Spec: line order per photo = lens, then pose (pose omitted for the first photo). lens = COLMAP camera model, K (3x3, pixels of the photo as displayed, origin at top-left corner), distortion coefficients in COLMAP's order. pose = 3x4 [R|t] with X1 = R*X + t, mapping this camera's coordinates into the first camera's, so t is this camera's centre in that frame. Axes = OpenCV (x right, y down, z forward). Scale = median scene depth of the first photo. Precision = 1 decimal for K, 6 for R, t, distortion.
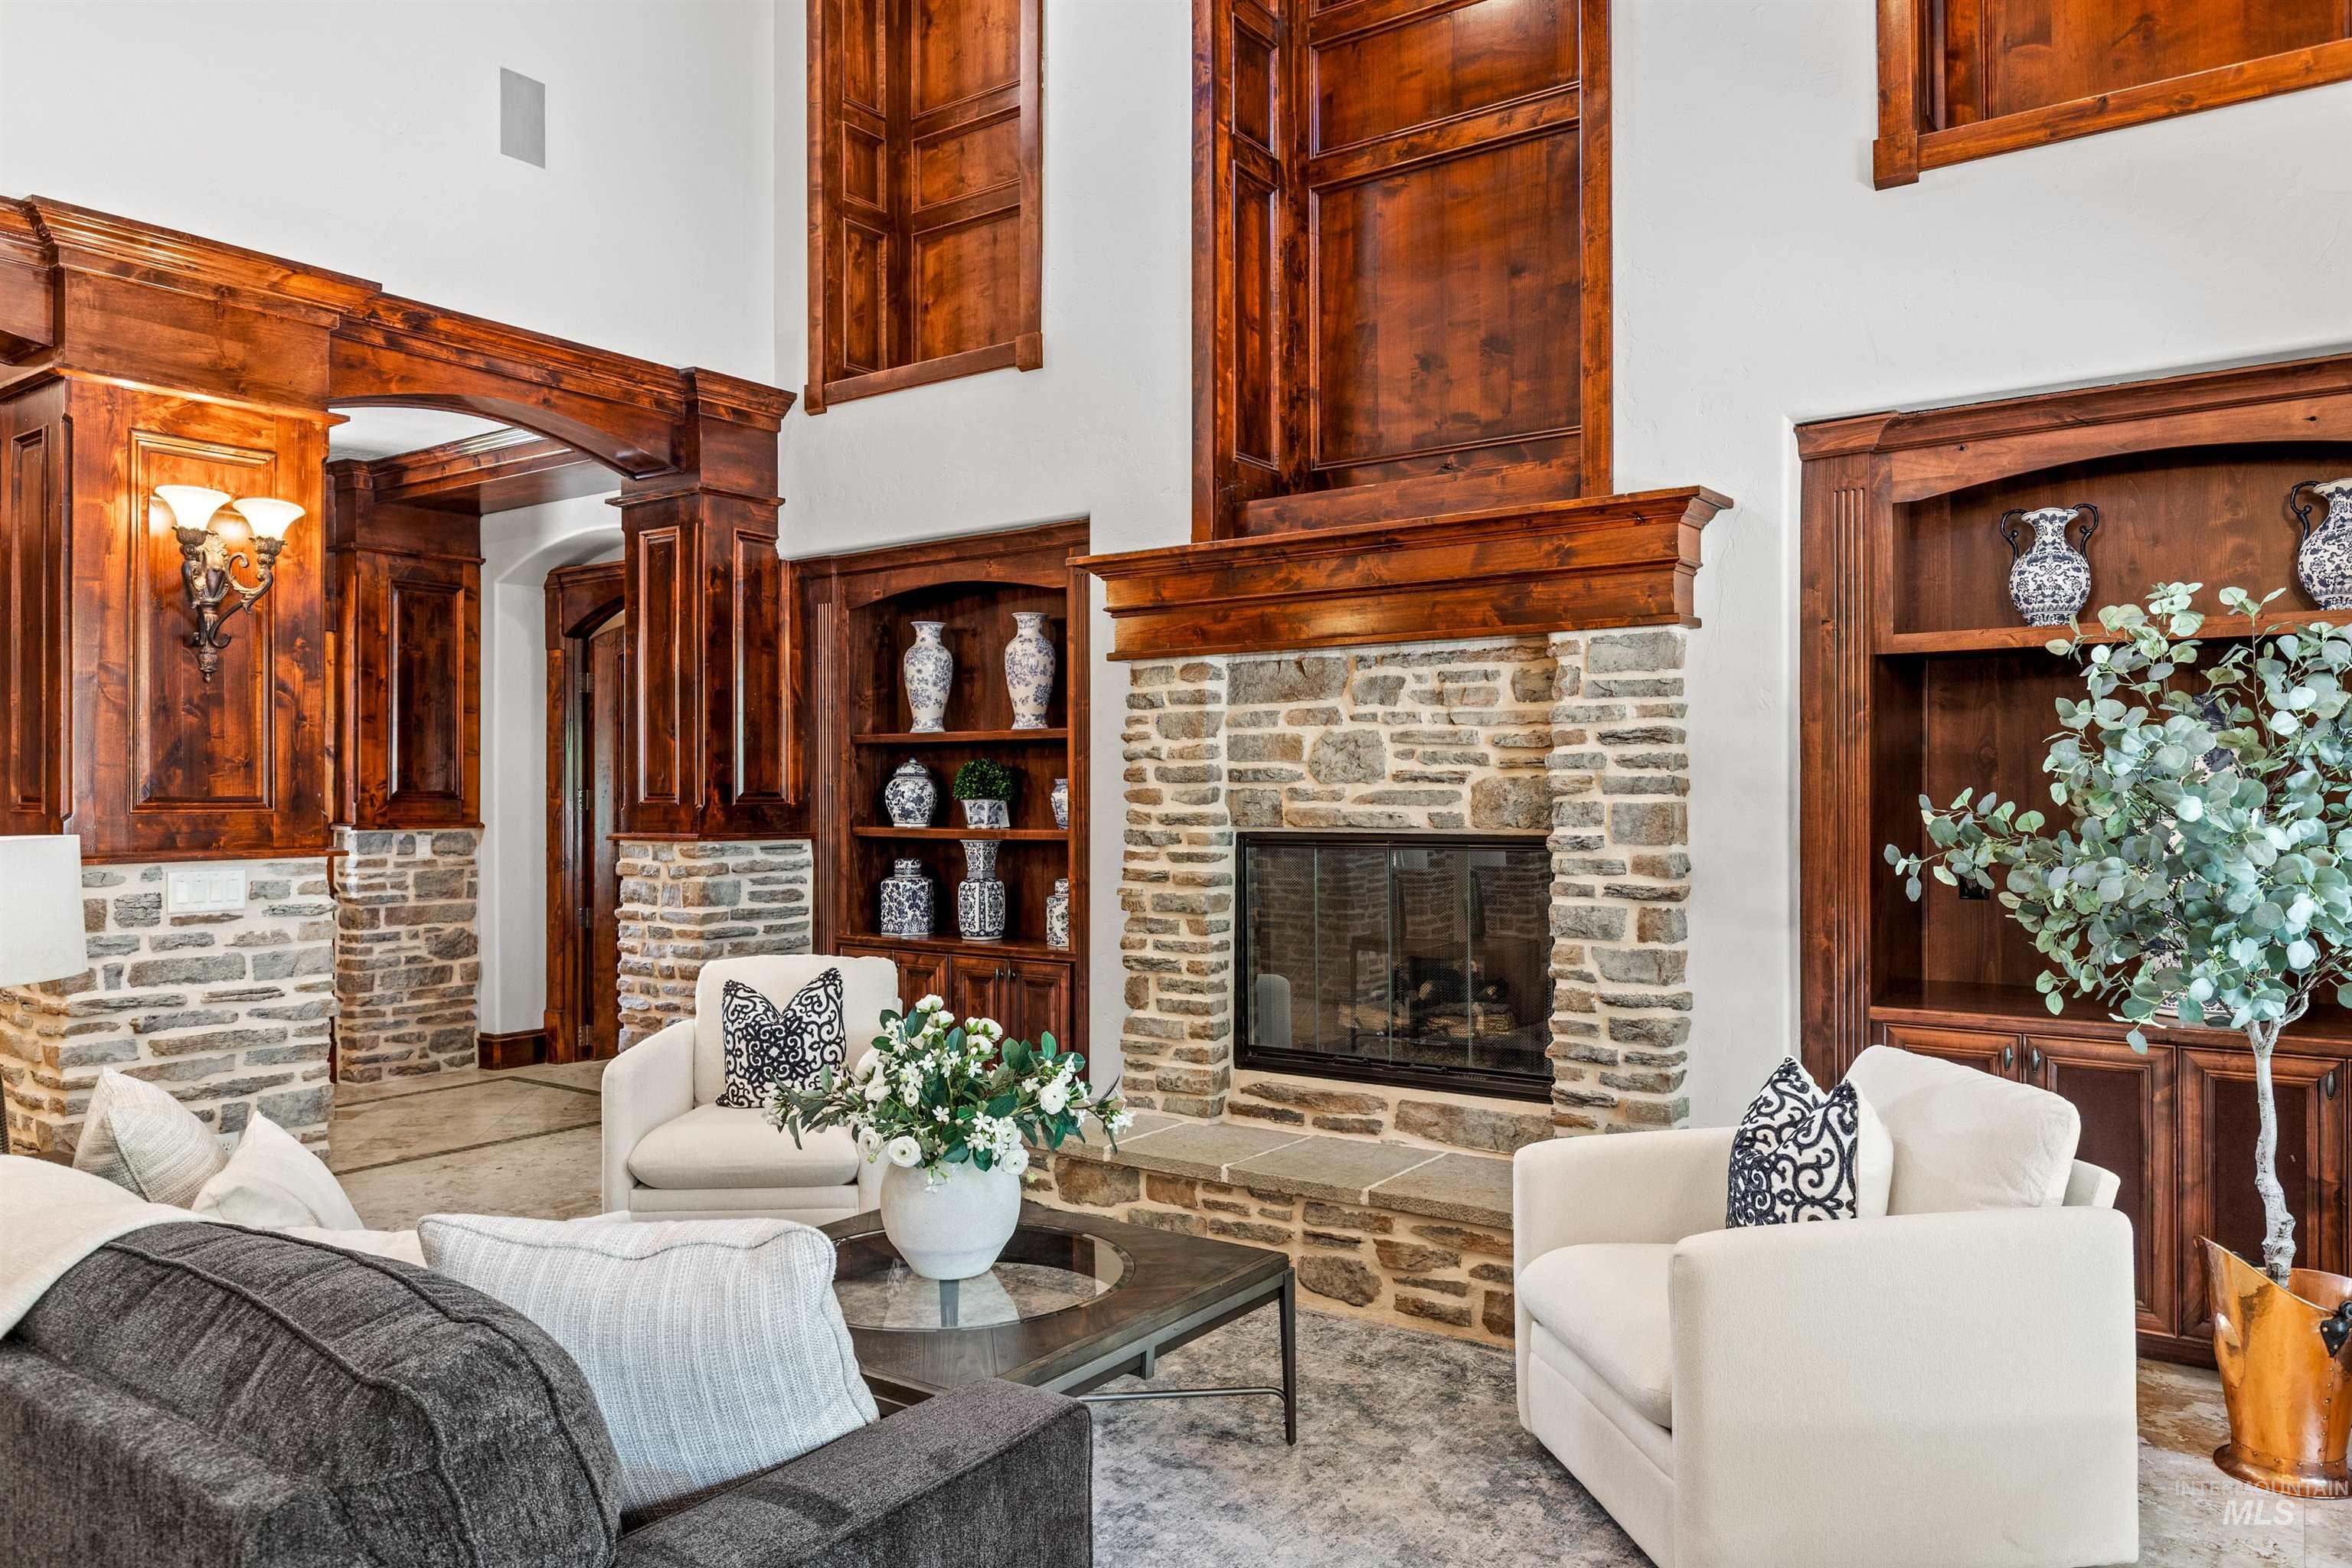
lens RADIAL K [[1593.4, 0, 1149.2], [0, 1593.4, 750.1], [0, 0, 1]] dist [-0.008313, -0.001279]
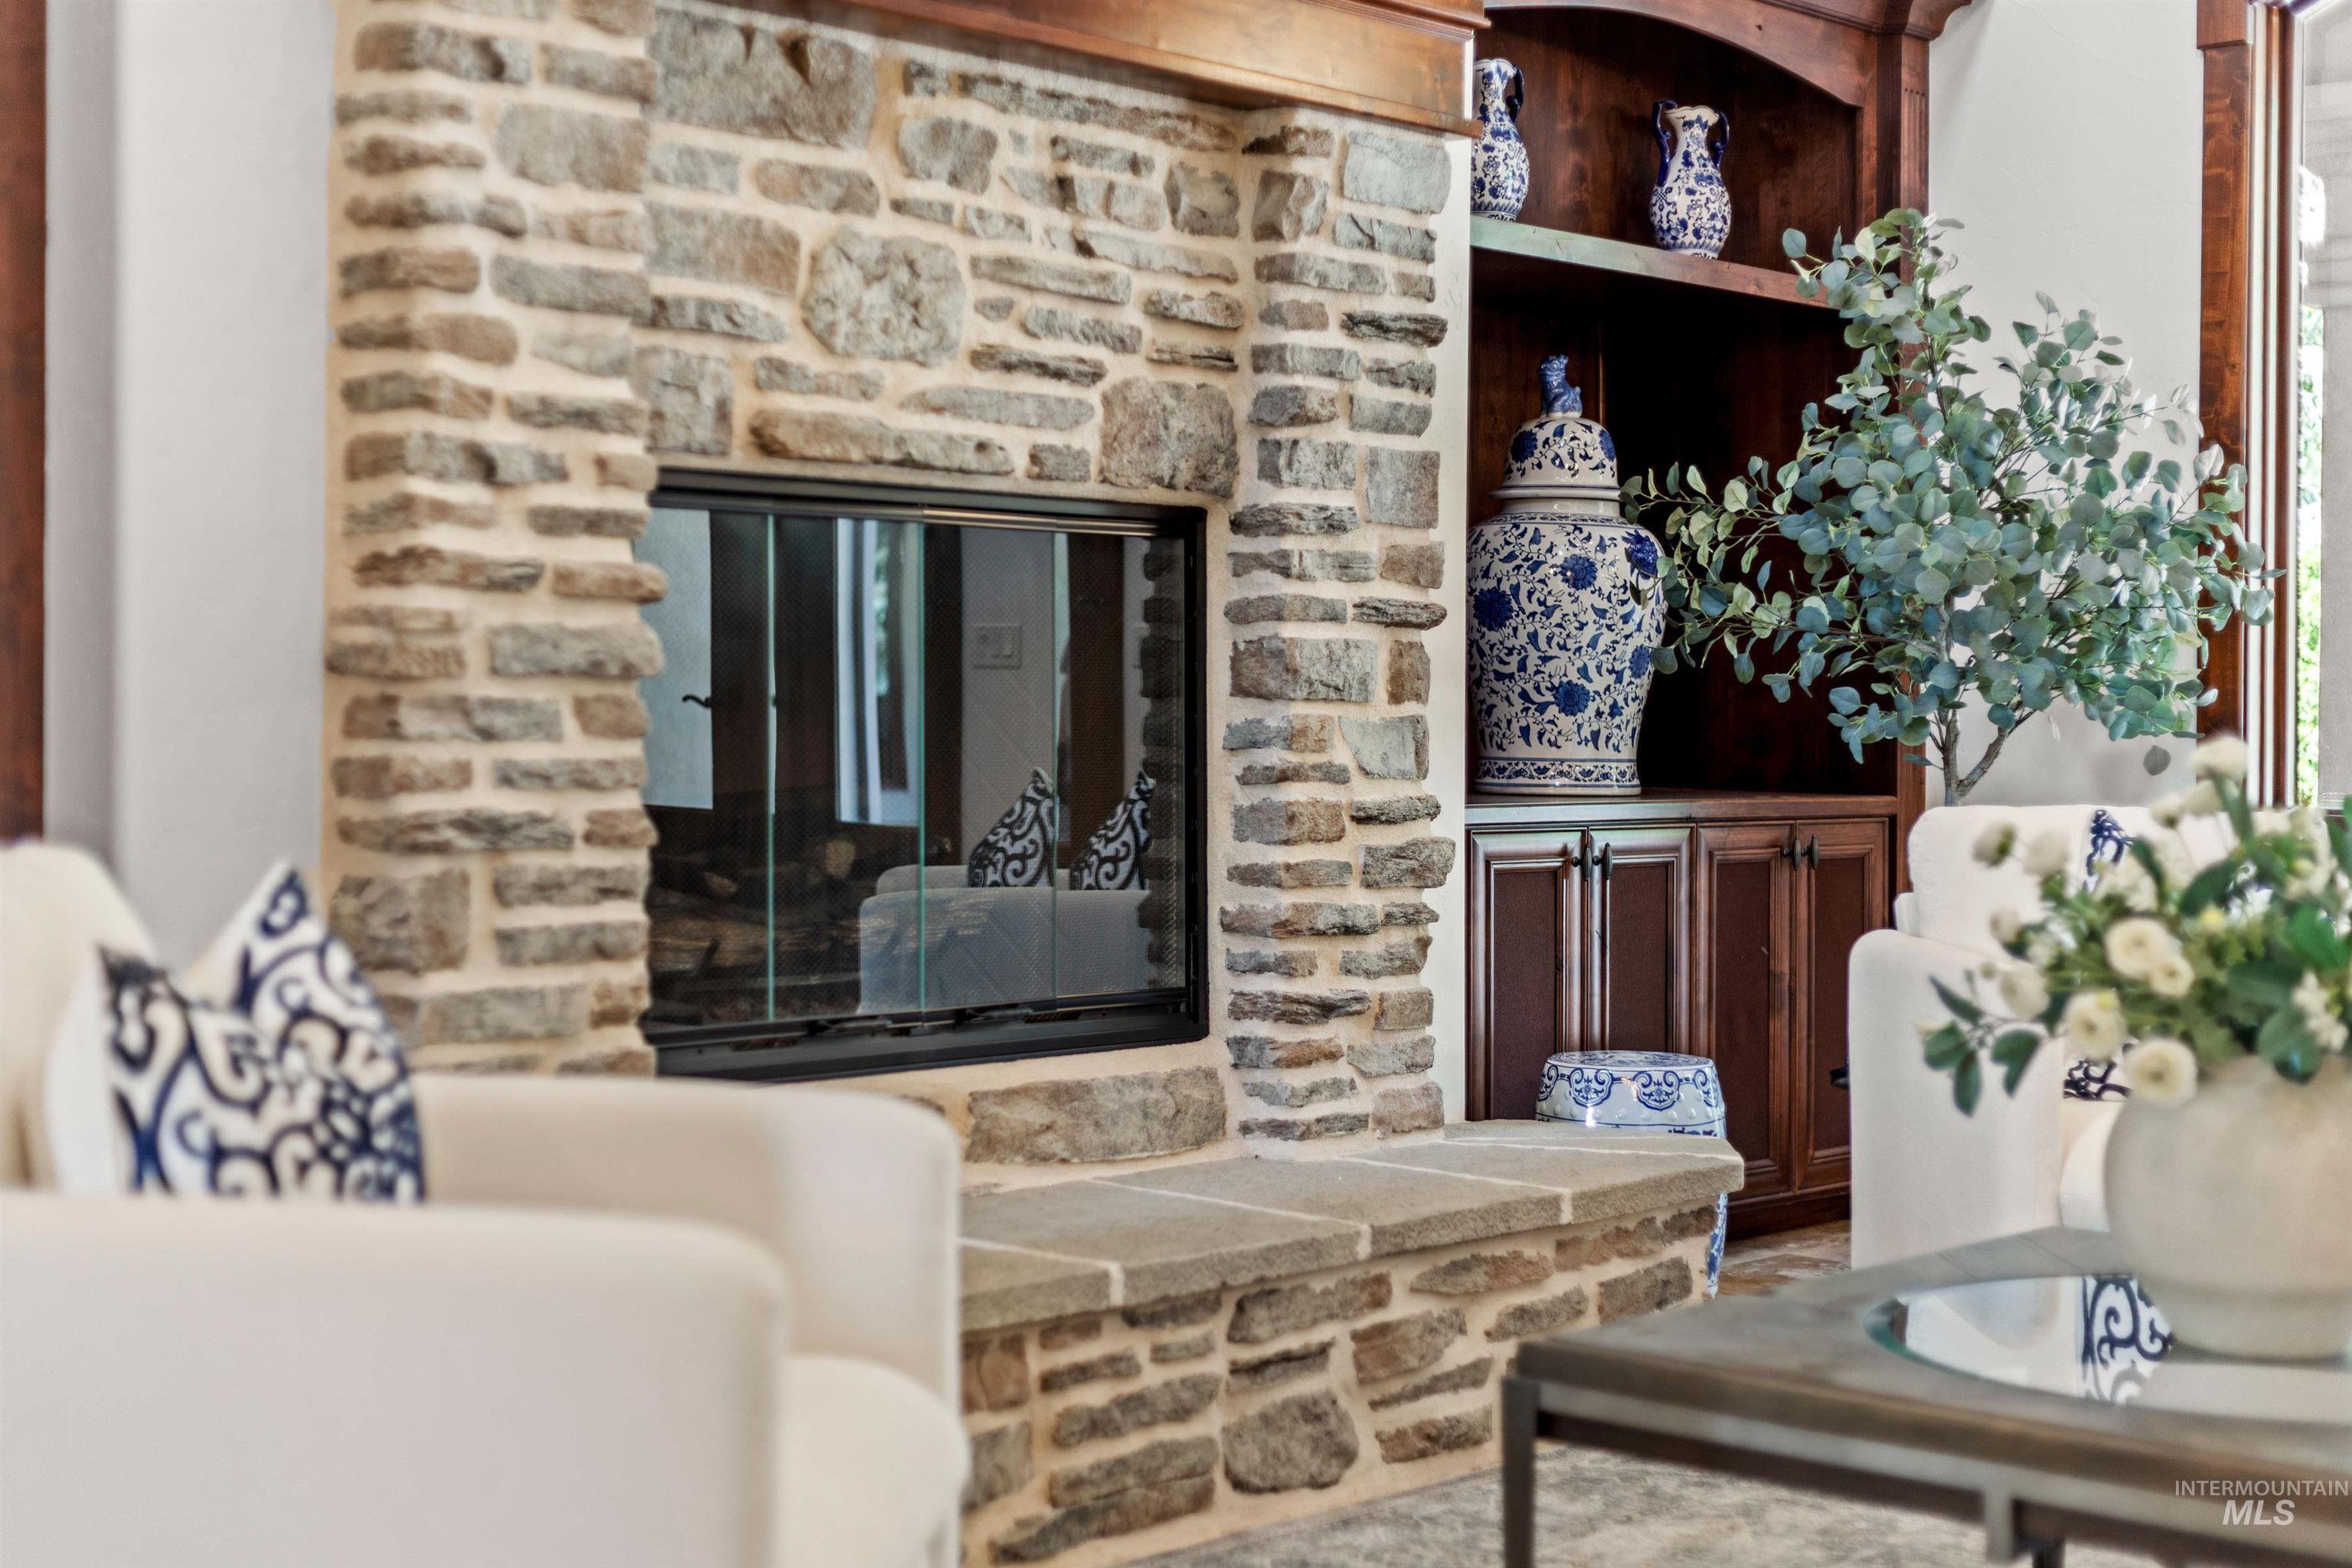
lens RADIAL K [[3372.2, 0, 1230.2], [0, 3372.2, 680.0], [0, 0, 1]] dist [0.008260, 0.000000]
pose [[0.106728, 0.012152, 0.994214, -0.760453], [-0.037700, 0.999256, -0.008167, 0.110706], [-0.993573, -0.036611, 0.107107, 0.832519]]
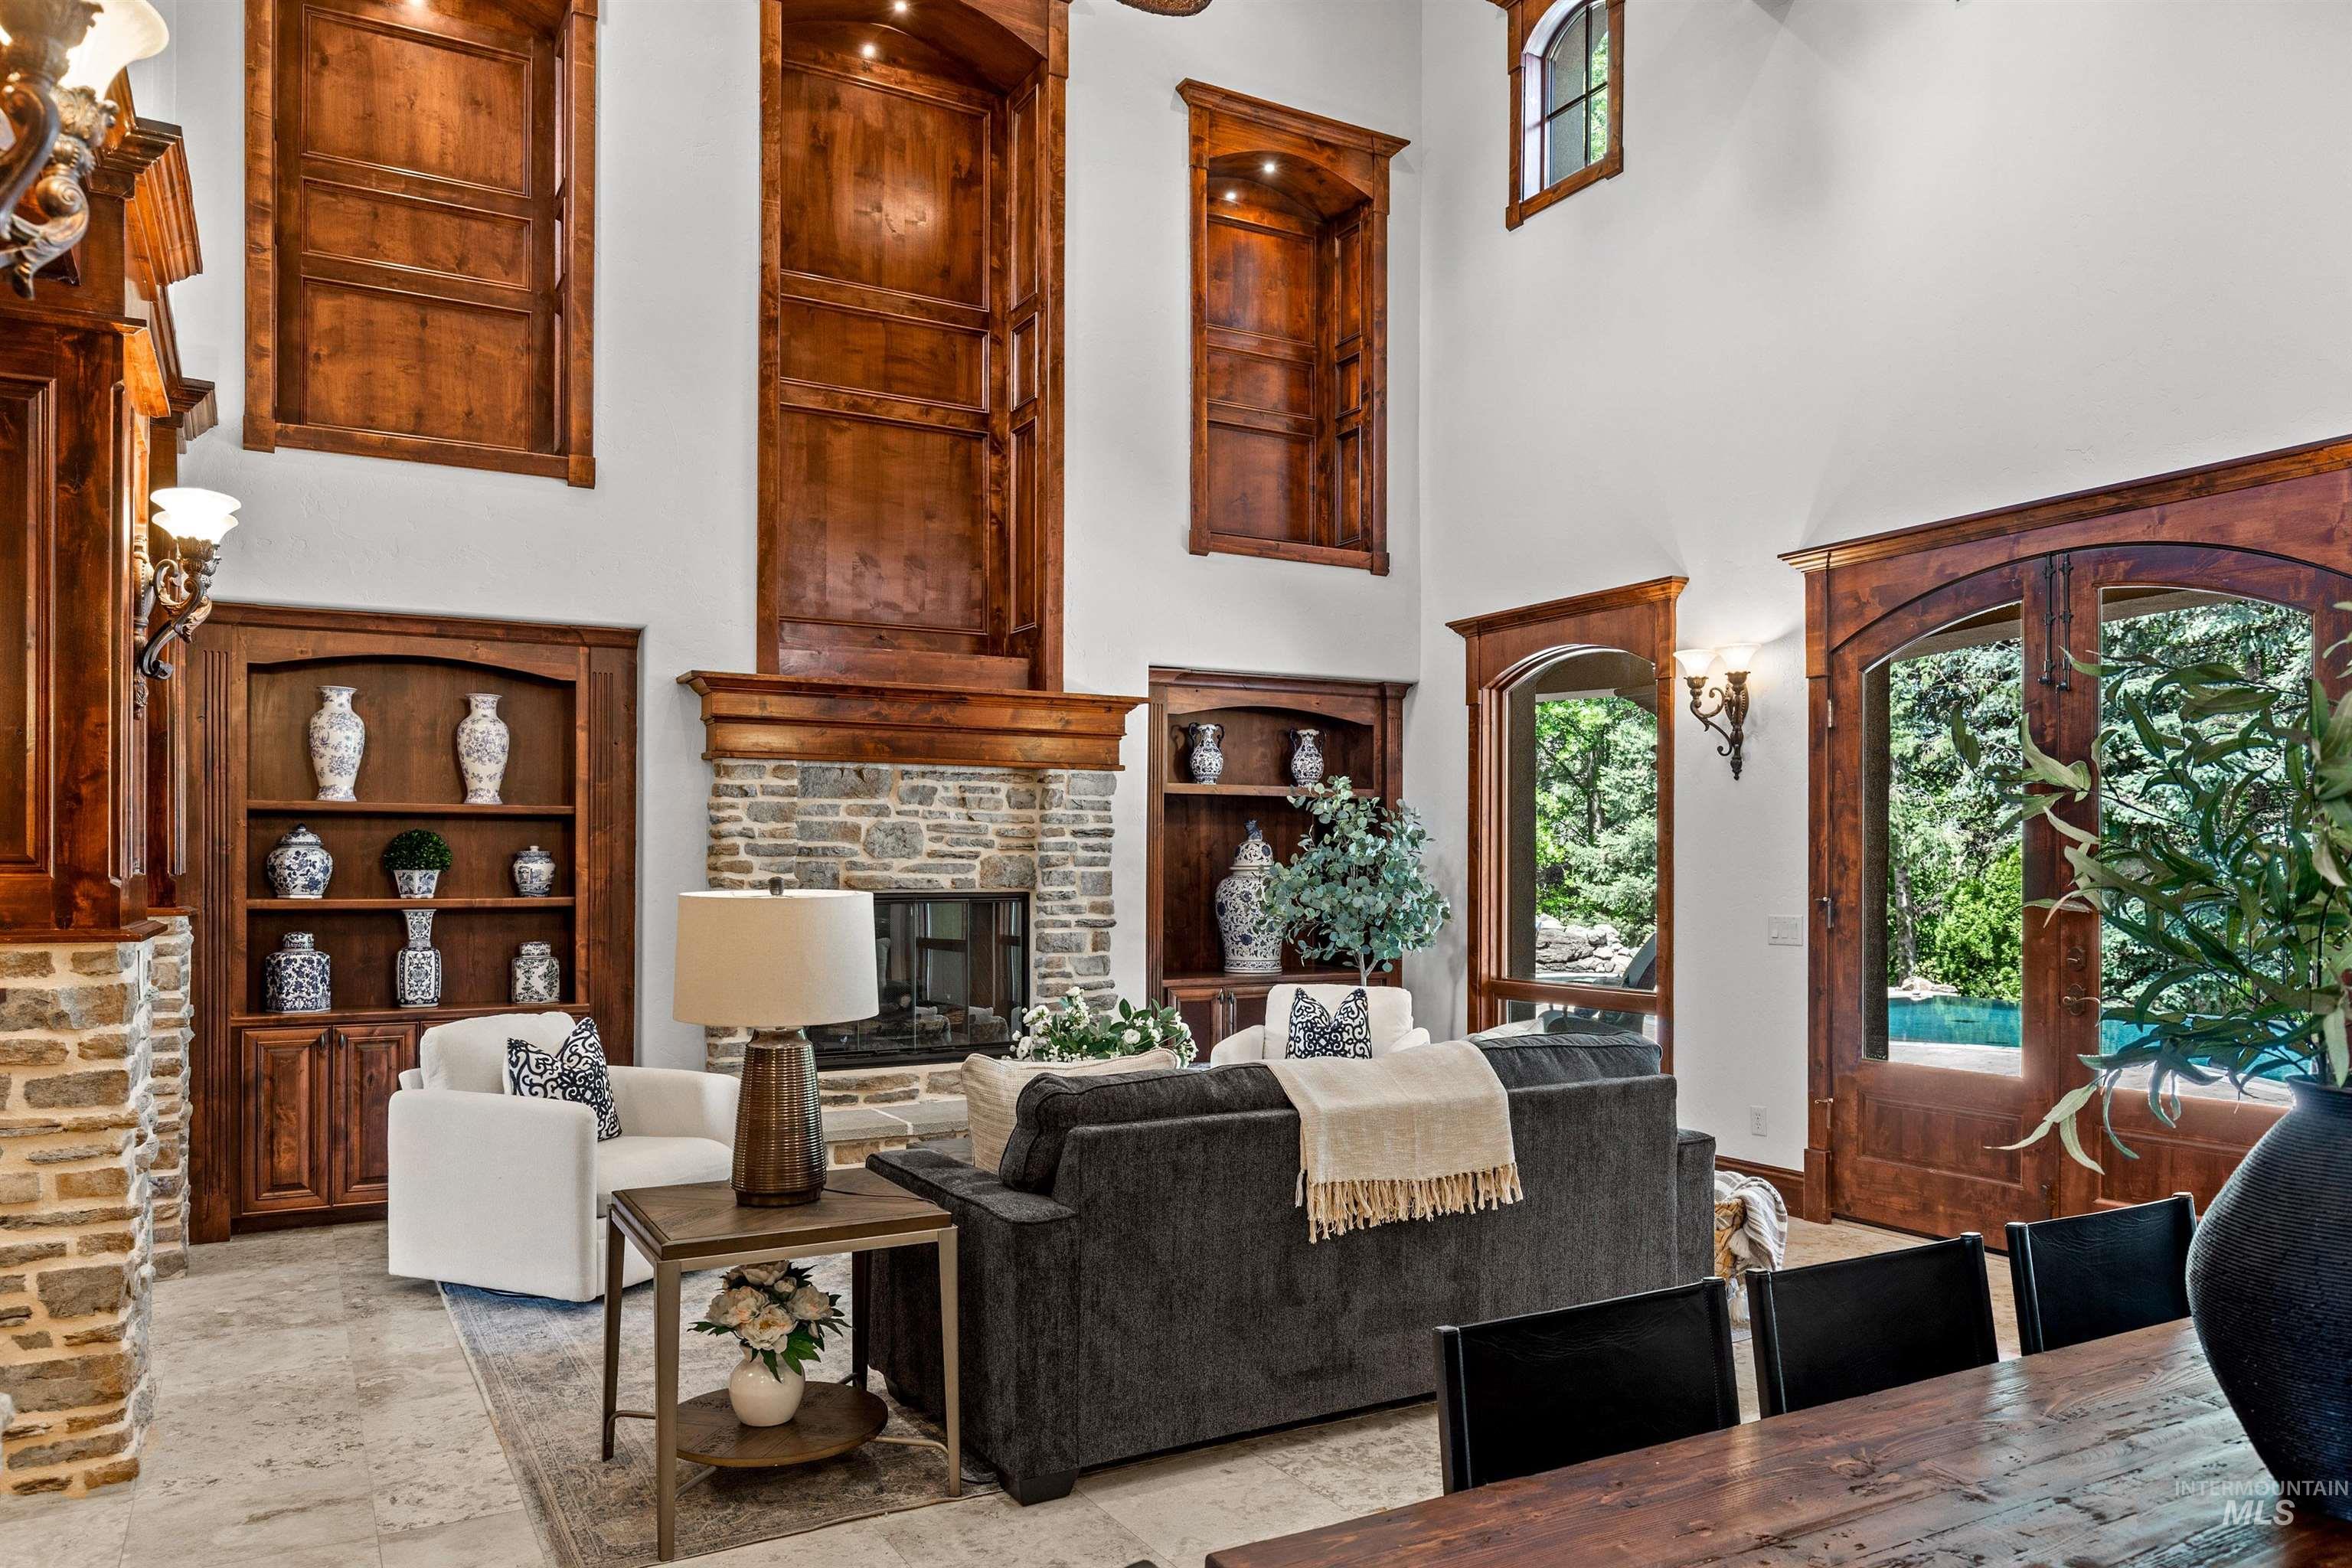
lens RADIAL K [[1593.4, 0, 1246.3], [0, 1593.4, 802.7], [0, 0, 1]] dist [-0.008313, -0.001279]
pose [[0.394201, 0.044142, 0.917964, -1.094956], [-0.025069, 0.998991, -0.037273, 0.016883], [-0.918682, -0.008319, 0.394909, 0.146554]]
